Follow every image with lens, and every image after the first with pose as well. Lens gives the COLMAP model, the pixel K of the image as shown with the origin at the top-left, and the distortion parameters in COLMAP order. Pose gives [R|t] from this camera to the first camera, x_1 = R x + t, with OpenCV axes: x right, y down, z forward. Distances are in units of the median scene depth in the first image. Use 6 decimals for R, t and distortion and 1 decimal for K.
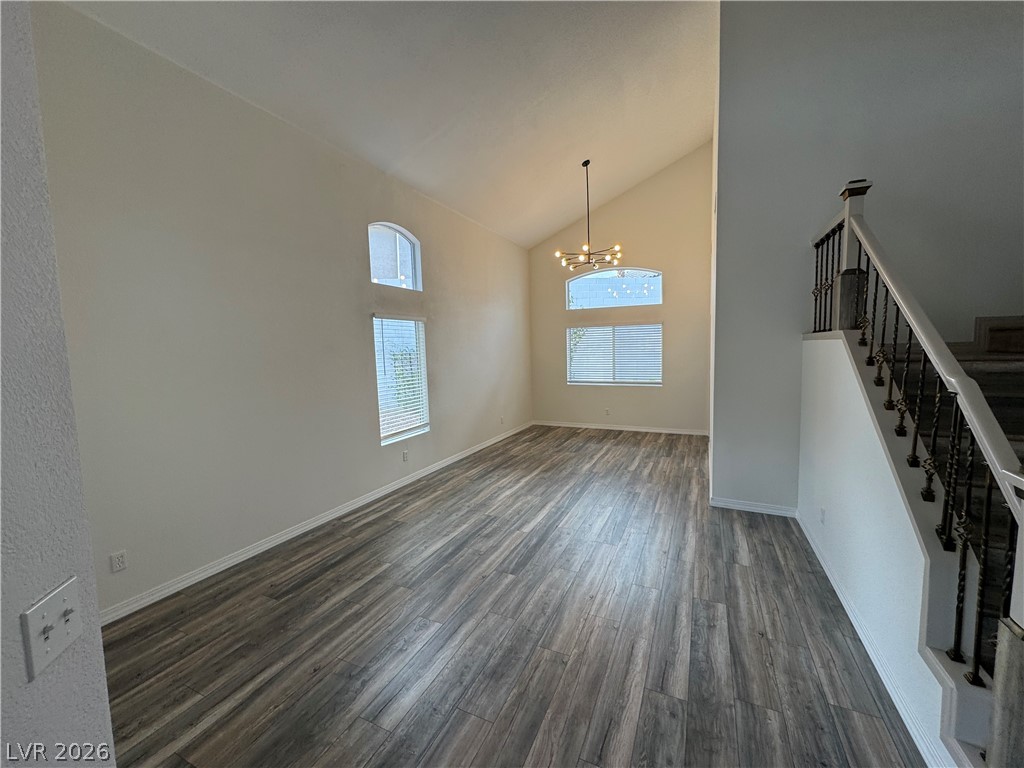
lens RADIAL K [[408.9, 0, 508.3], [0, 408.9, 383.5], [0, 0, 1]] dist [-0.000829, 0.000152]
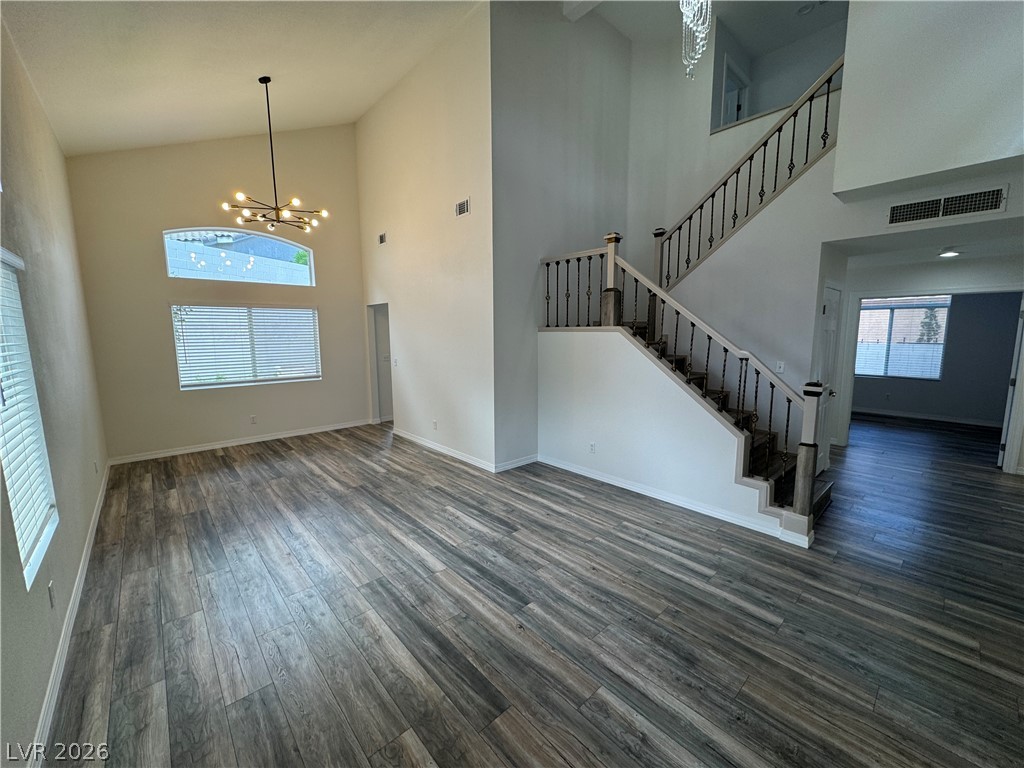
lens RADIAL K [[408.9, 0, 515.4], [0, 408.9, 386.2], [0, 0, 1]] dist [-0.000829, 0.000152]
pose [[0.377874, -0.103835, 0.920016, -0.506651], [0.073534, 0.993918, 0.081973, -0.036733], [-0.922932, 0.036677, 0.383211, 0.471888]]
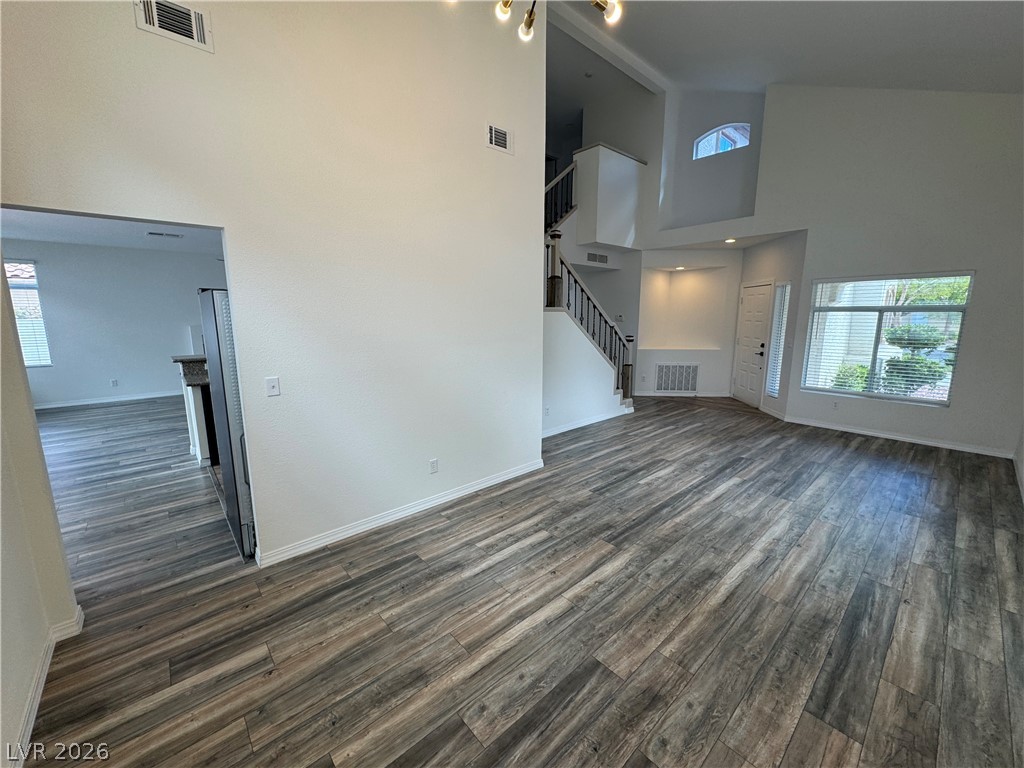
lens RADIAL K [[408.9, 0, 510.6], [0, 408.9, 384.2], [0, 0, 1]] dist [-0.000829, 0.000152]
pose [[-0.923184, -0.043221, 0.381920, 0.169620], [0.053998, 0.969218, 0.240209, -0.162144], [-0.380546, 0.242380, -0.892433, 1.850813]]
